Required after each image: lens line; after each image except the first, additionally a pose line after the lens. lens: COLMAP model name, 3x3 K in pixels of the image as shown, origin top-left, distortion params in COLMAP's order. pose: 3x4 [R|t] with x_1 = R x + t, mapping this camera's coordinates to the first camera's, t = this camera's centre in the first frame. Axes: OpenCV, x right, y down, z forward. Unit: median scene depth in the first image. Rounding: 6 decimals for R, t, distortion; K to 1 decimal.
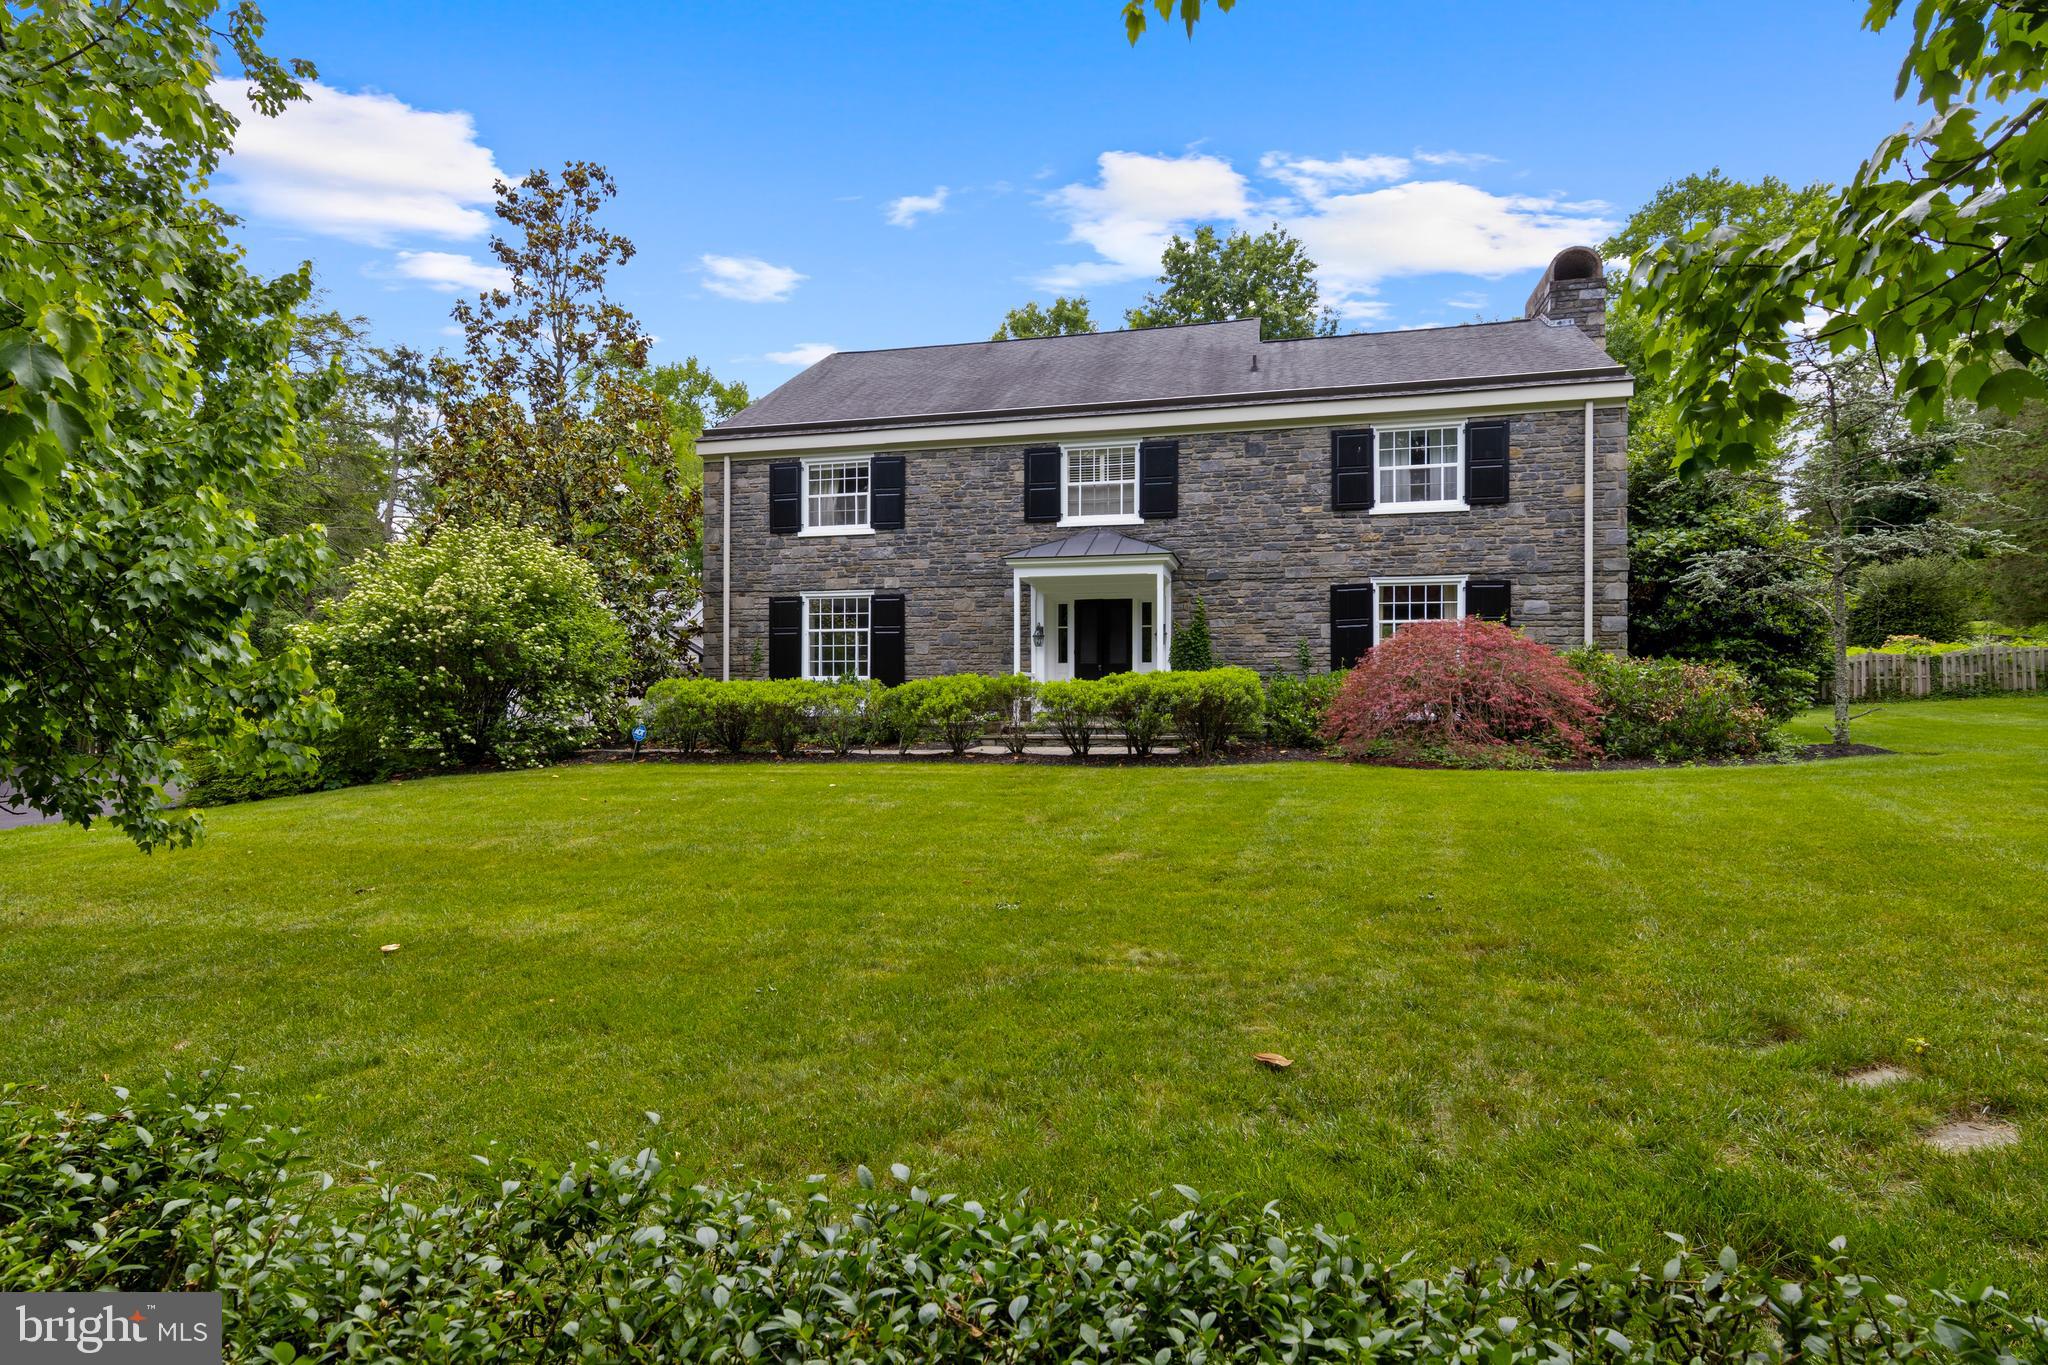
lens RADIAL K [[1019.8, 0, 1024.0], [0, 1019.8, 682.5], [0, 0, 1]] dist [-0.001831, -0.000316]
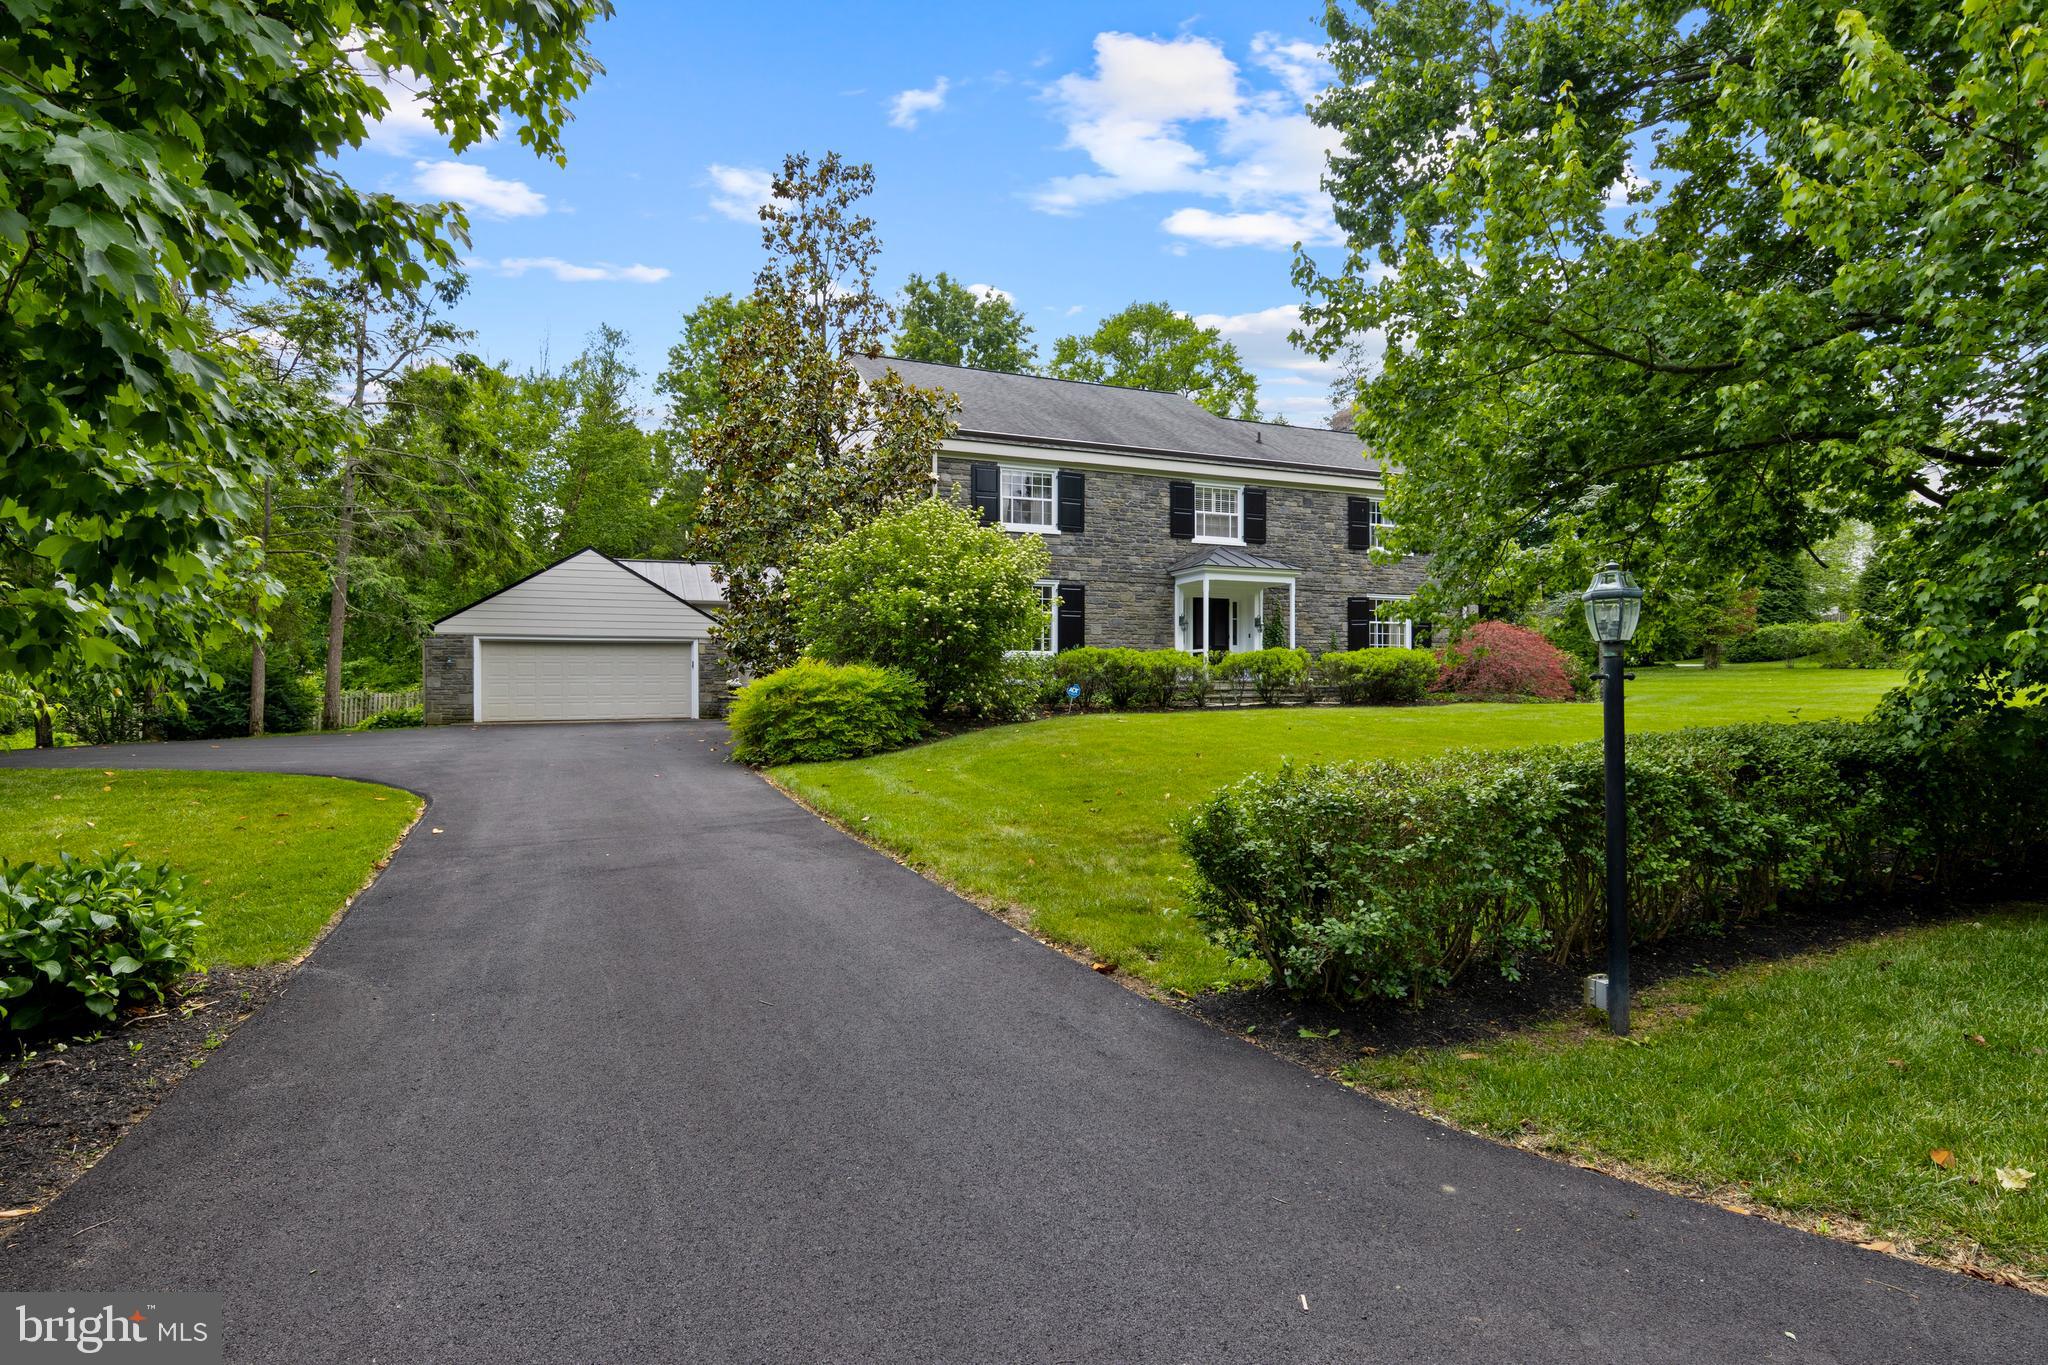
lens RADIAL K [[1019.8, 0, 1024.0], [0, 1019.8, 682.5], [0, 0, 1]] dist [-0.001831, -0.000316]
pose [[0.809654, 0.004154, 0.586893, -0.941870], [-0.000511, 0.999980, -0.006373, 0.040748], [-0.586908, 0.004859, 0.809639, 0.043303]]
